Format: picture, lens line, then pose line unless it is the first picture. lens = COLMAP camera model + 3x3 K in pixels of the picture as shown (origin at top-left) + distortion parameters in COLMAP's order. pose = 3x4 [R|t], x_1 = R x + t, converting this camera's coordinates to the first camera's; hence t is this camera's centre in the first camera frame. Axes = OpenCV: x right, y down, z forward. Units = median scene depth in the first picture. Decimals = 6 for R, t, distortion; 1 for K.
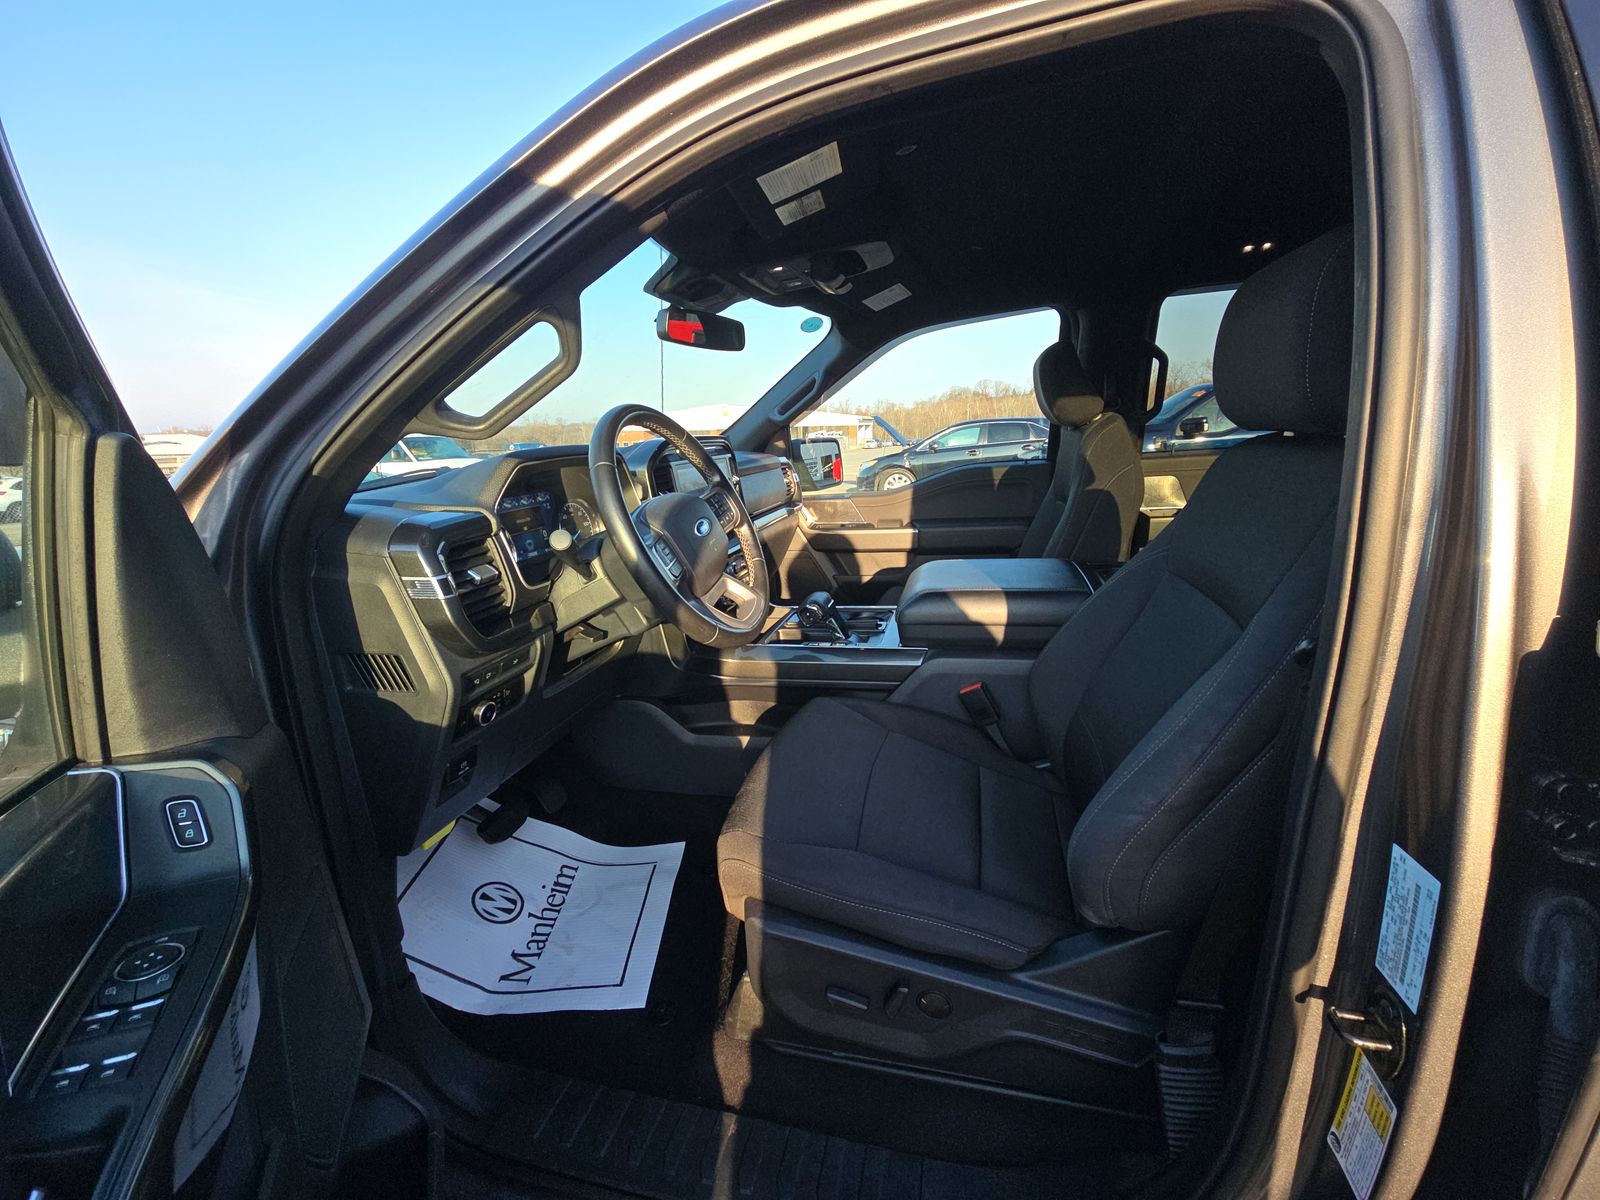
lens RADIAL K [[634.7, 0, 800.0], [0, 634.7, 600.0], [0, 0, 1]] dist [0.000579, 0.000003]
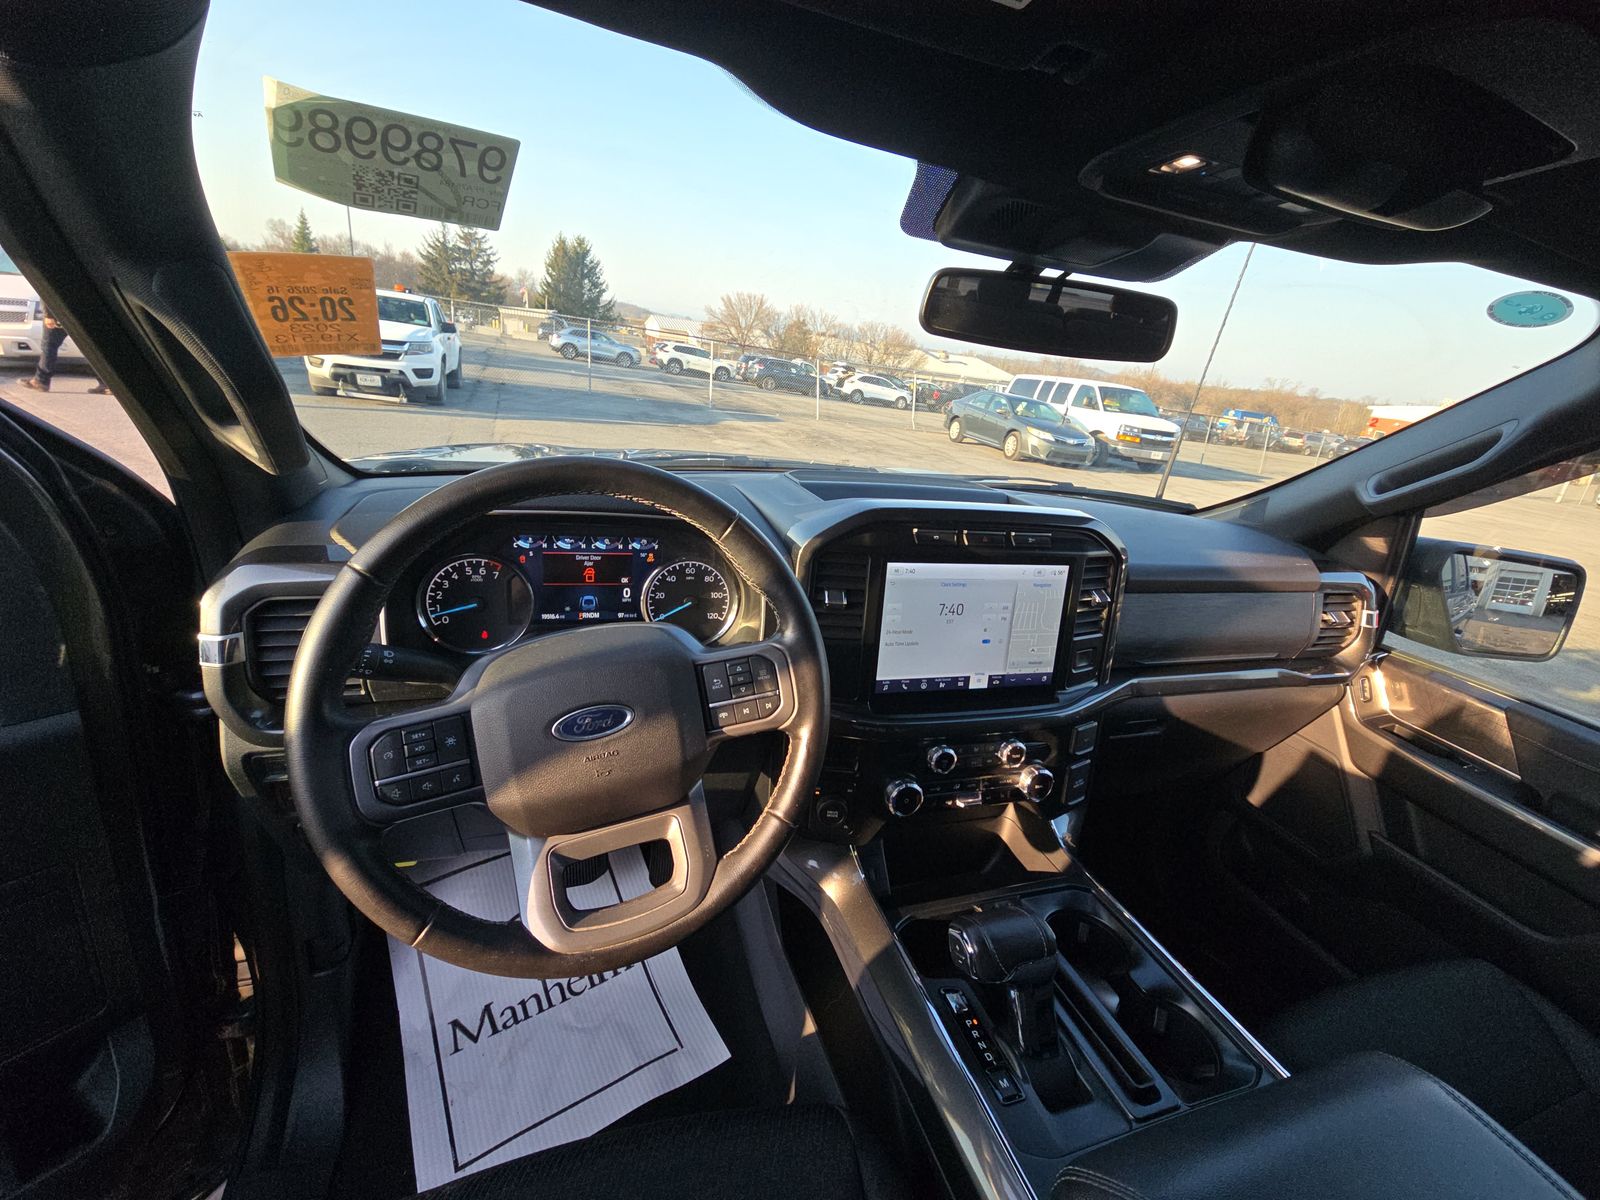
lens RADIAL K [[643.7, 0, 800.0], [0, 643.7, 600.0], [0, 0, 1]] dist [-0.000445, -0.000142]
pose [[0.534491, 0.383285, -0.753268, 0.134984], [-0.346904, 0.912211, 0.218010, -0.171900], [0.770699, 0.144787, 0.620531, 0.371192]]
